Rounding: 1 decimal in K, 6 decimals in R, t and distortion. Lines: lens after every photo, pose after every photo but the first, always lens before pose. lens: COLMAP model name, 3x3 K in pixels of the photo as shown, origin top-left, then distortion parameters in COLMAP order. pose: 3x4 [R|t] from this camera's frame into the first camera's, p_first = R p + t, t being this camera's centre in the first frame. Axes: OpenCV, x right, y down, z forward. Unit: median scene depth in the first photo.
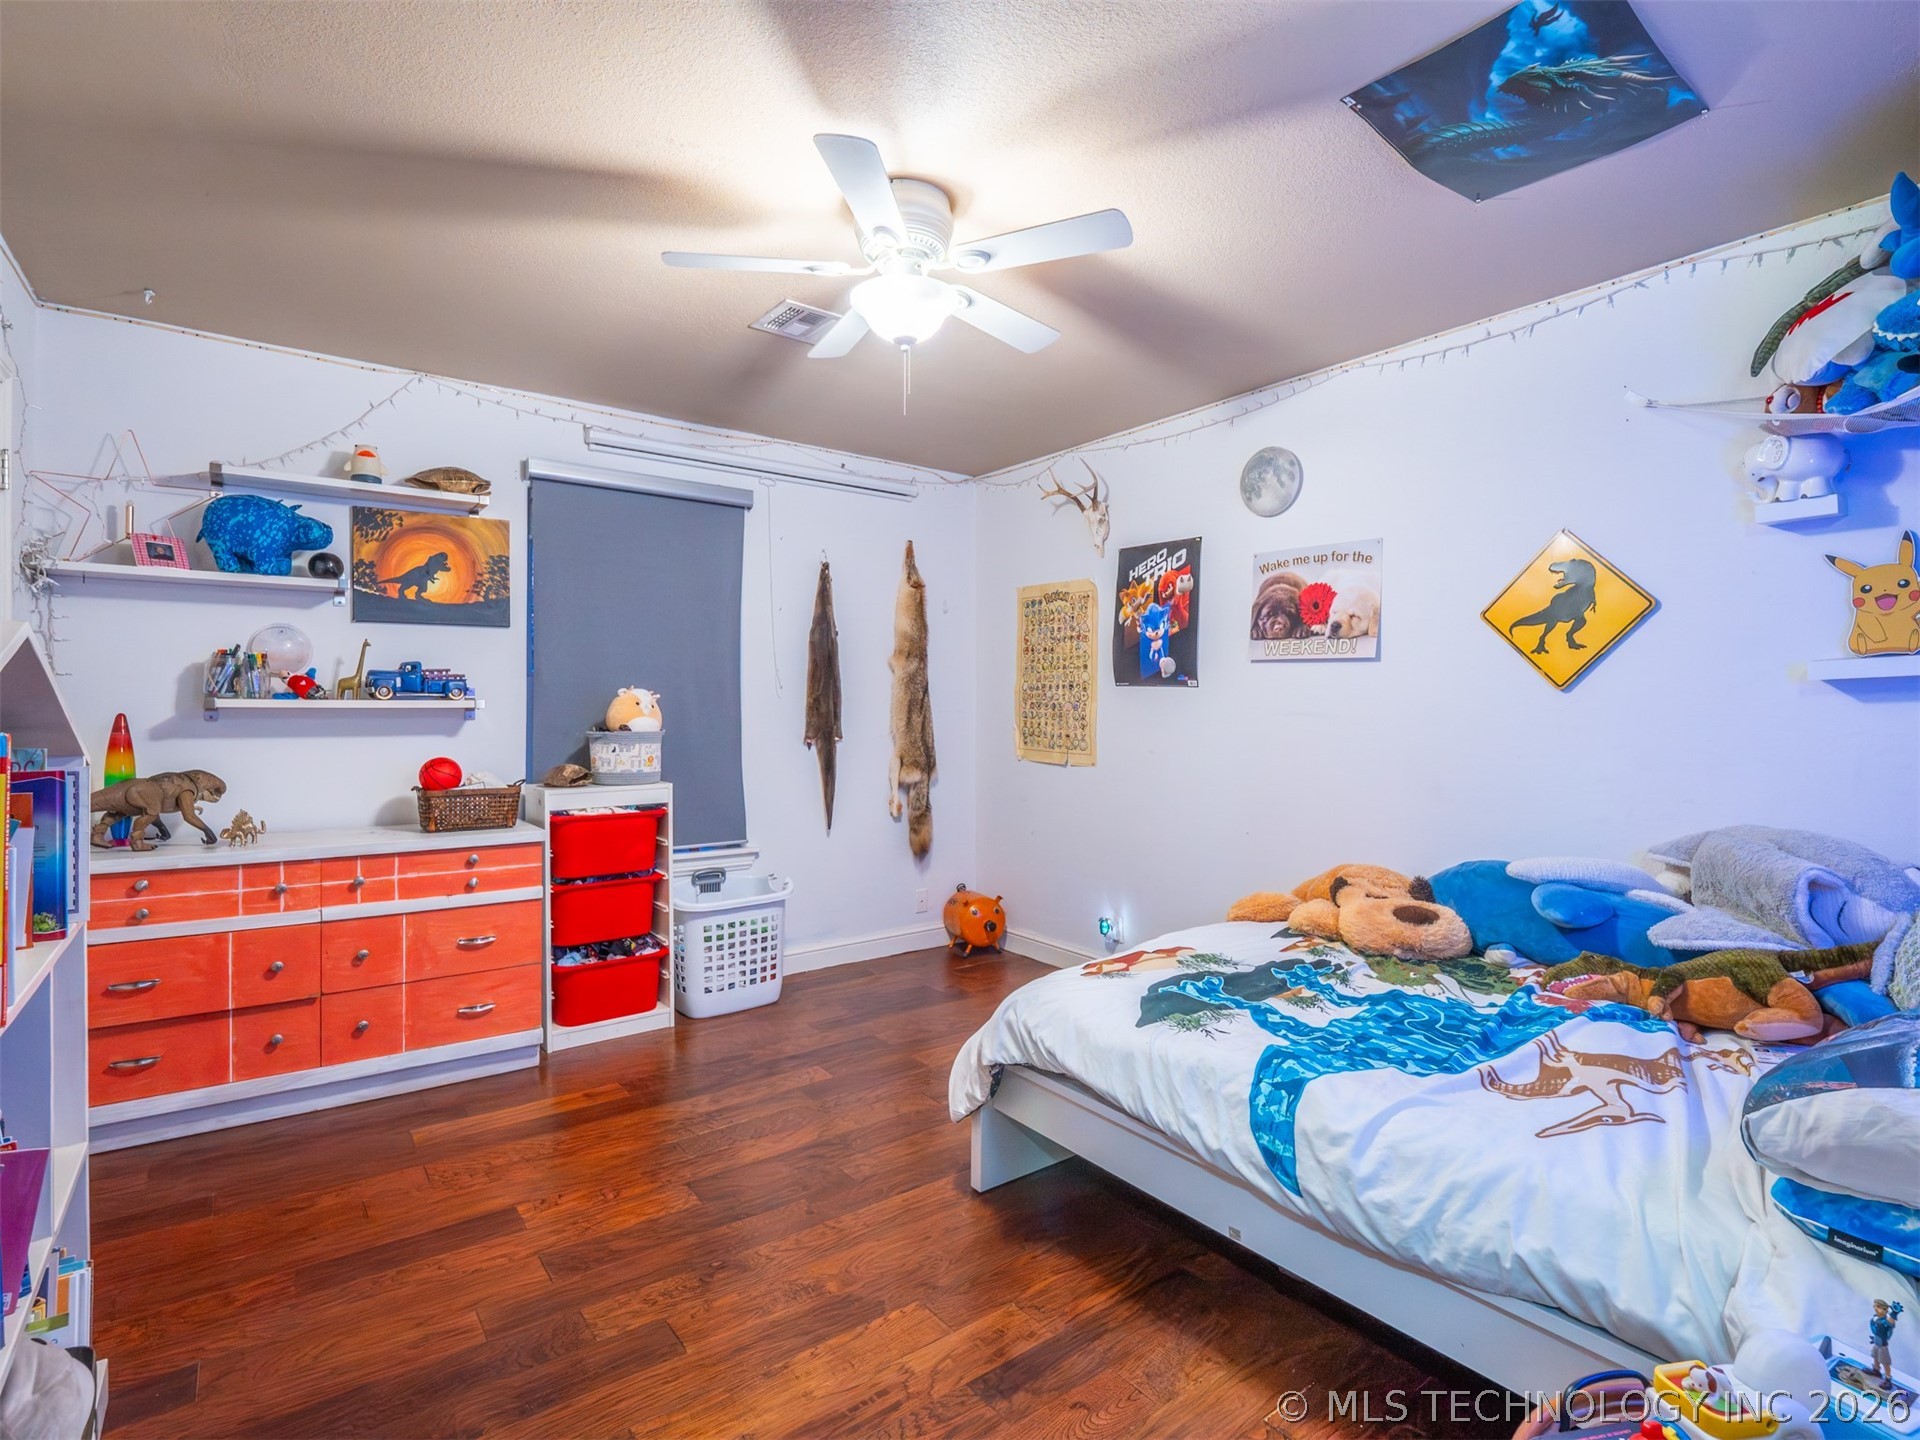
lens RADIAL K [[941.9, 0, 956.1], [0, 941.9, 711.3], [0, 0, 1]] dist [0.001792, -0.005531]
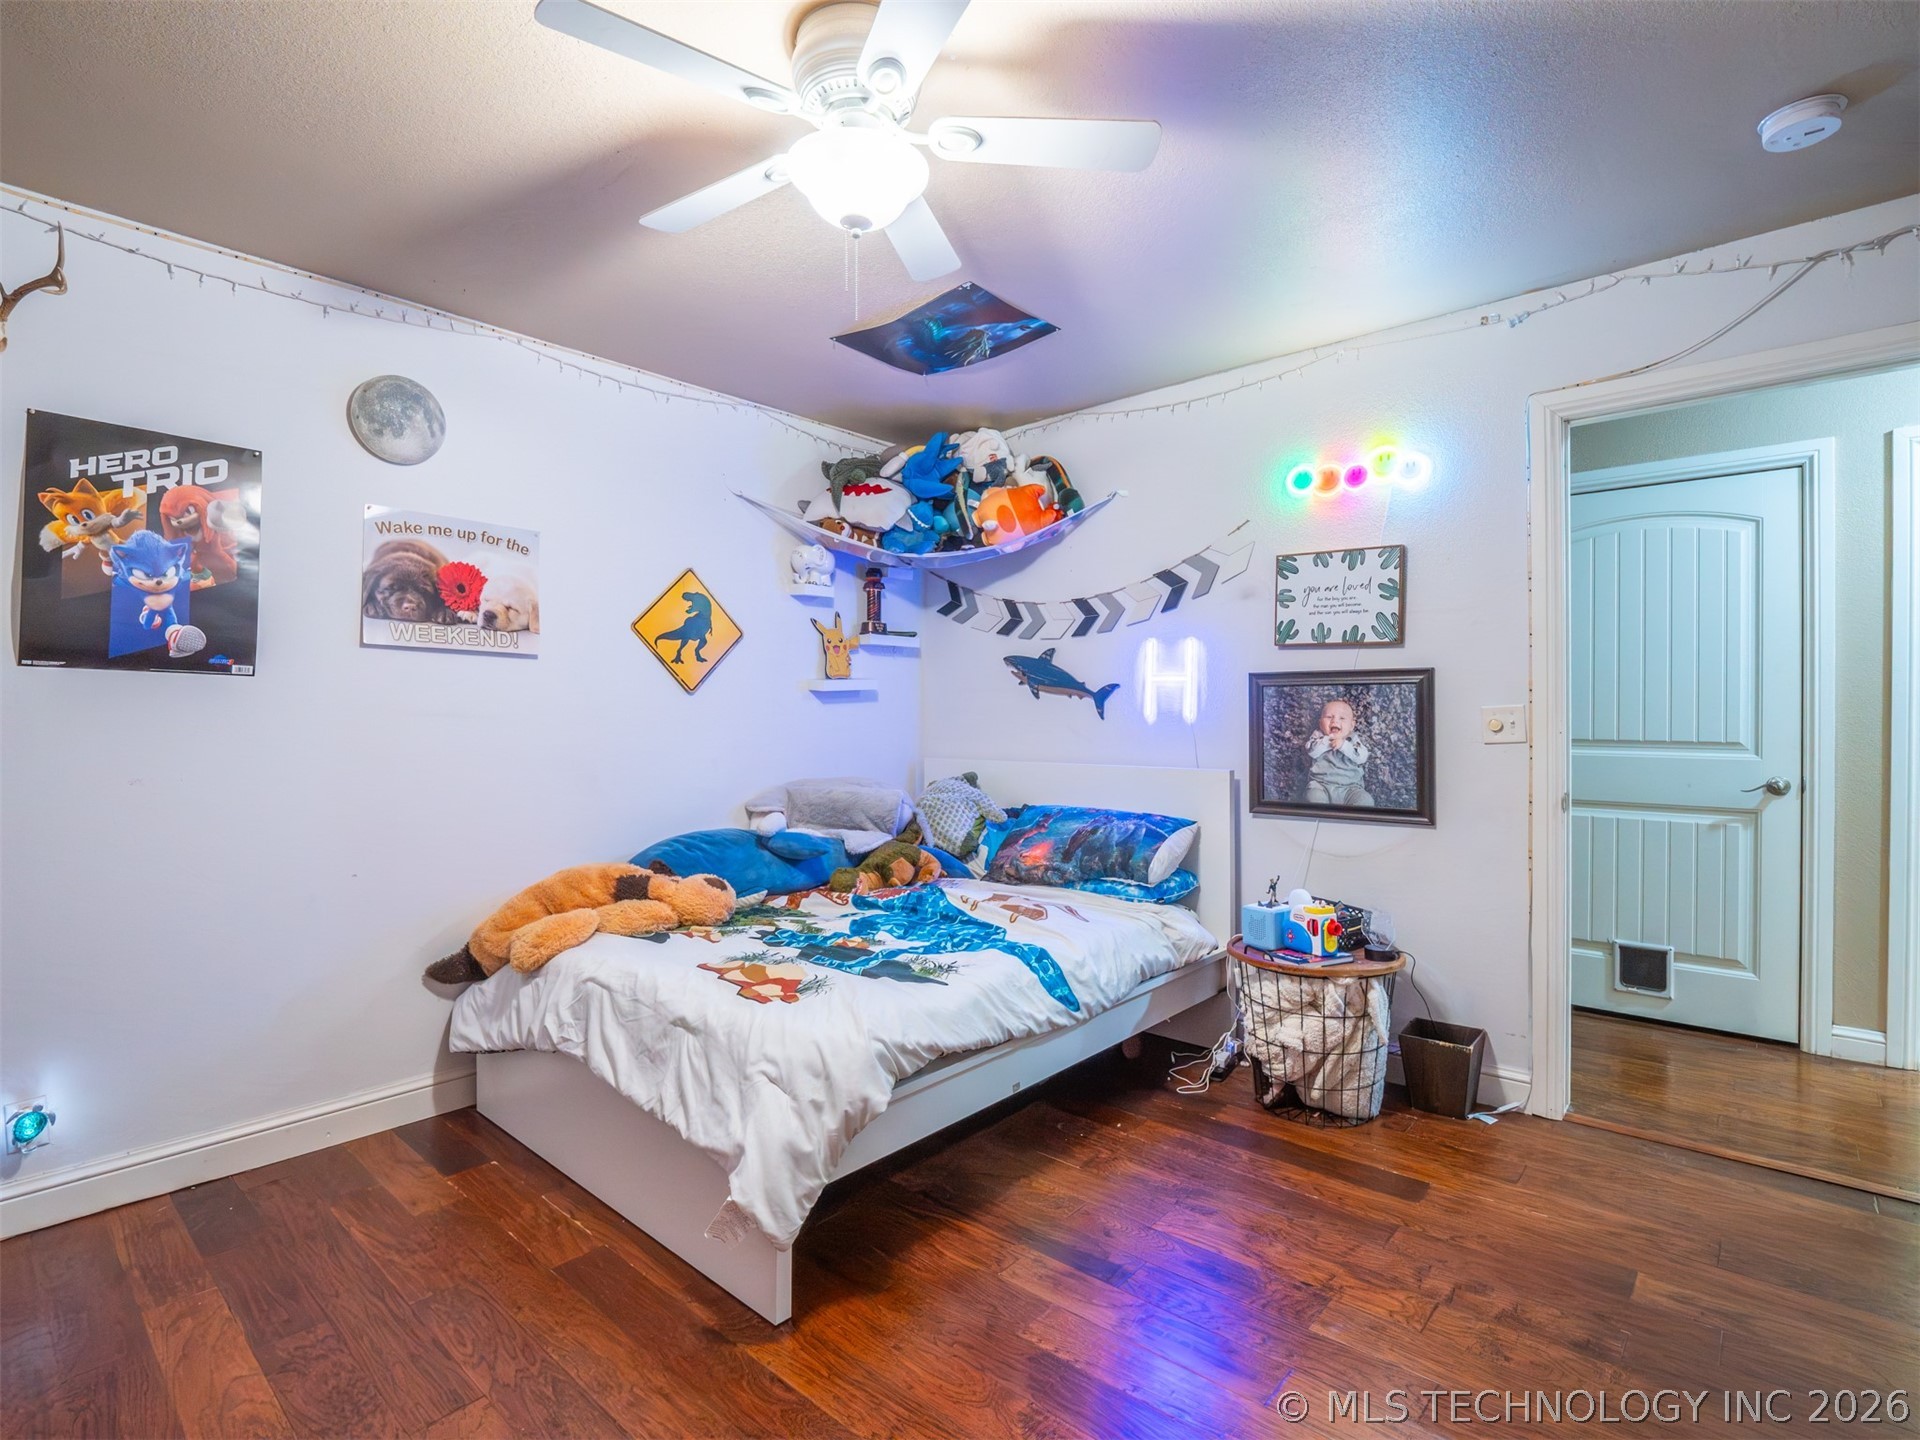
lens RADIAL K [[941.9, 0, 955.3], [0, 941.9, 716.1], [0, 0, 1]] dist [0.001792, -0.005531]
pose [[-0.198590, -0.004138, 0.980074, -0.559616], [0.009511, 0.999936, 0.006149, 0.003545], [-0.980036, 0.010543, -0.198538, 0.739170]]
